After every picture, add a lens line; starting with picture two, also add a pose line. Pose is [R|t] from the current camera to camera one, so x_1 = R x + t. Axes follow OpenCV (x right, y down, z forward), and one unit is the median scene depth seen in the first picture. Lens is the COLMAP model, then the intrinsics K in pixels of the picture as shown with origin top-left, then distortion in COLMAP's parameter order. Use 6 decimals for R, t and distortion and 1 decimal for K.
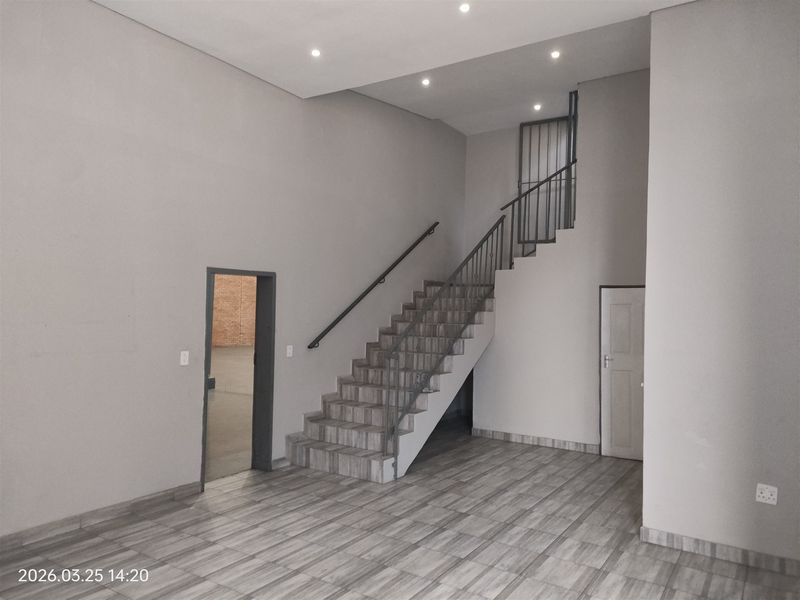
lens RADIAL K [[589.0, 0, 399.9], [0, 589.0, 304.2], [0, 0, 1]] dist [0.081839, -0.067390]
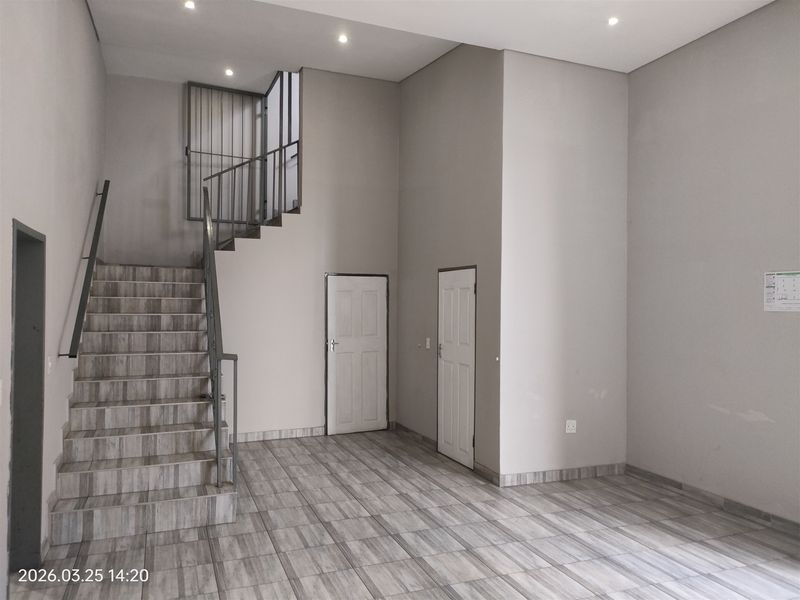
lens RADIAL K [[589.0, 0, 402.2], [0, 589.0, 298.6], [0, 0, 1]] dist [0.081839, -0.067390]
pose [[0.561629, -0.004920, 0.827374, -0.618114], [-0.010809, 0.999853, 0.013283, -0.001419], [-0.827318, -0.016403, 0.561494, 0.432985]]
